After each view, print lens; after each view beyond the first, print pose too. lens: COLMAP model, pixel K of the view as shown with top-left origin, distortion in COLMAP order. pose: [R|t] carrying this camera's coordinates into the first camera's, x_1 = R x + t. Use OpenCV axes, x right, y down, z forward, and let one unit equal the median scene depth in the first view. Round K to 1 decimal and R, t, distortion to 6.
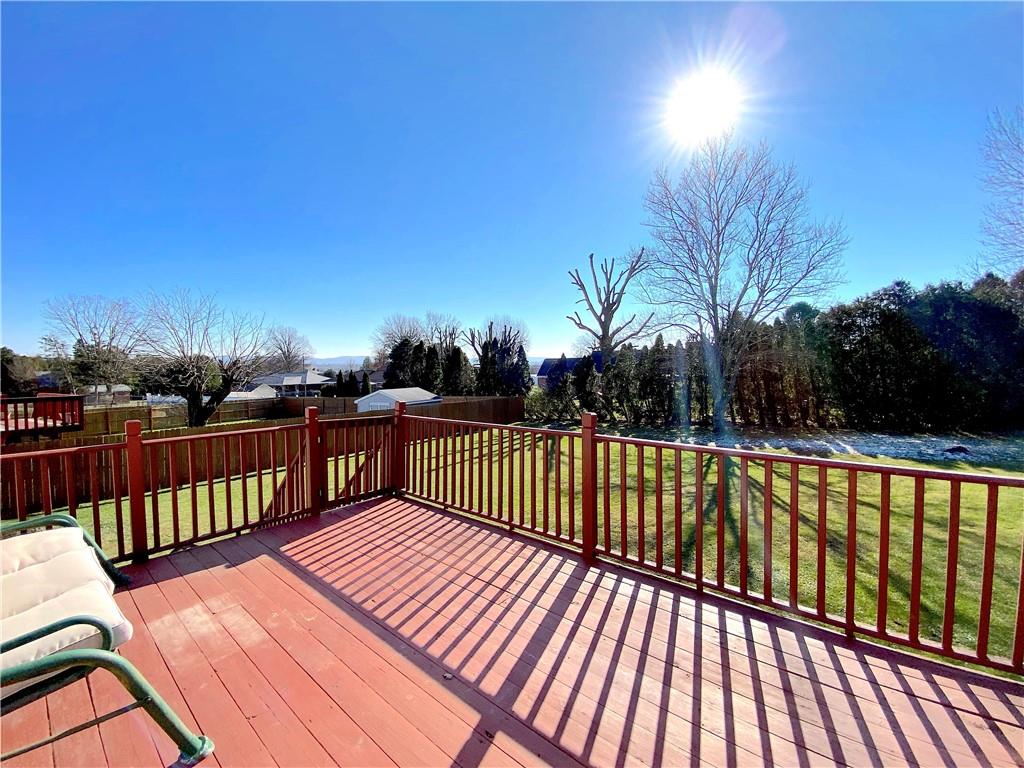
lens RADIAL K [[416.7, 0, 508.8], [0, 416.7, 383.0], [0, 0, 1]] dist [0.023228, -0.021010]
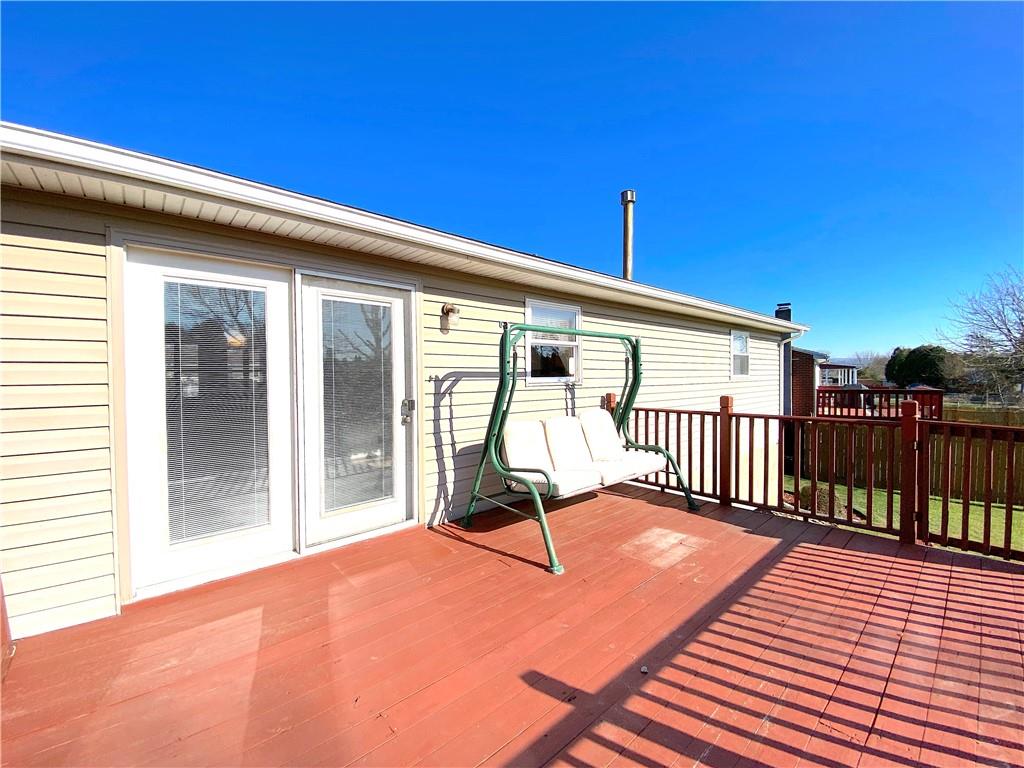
lens RADIAL K [[416.7, 0, 508.8], [0, 416.7, 383.0], [0, 0, 1]] dist [0.023228, -0.021010]
pose [[-0.130694, 0.027985, -0.991028, 0.476540], [-0.022400, 0.999263, 0.031172, 0.023222], [0.991170, 0.026273, -0.129971, 0.479195]]
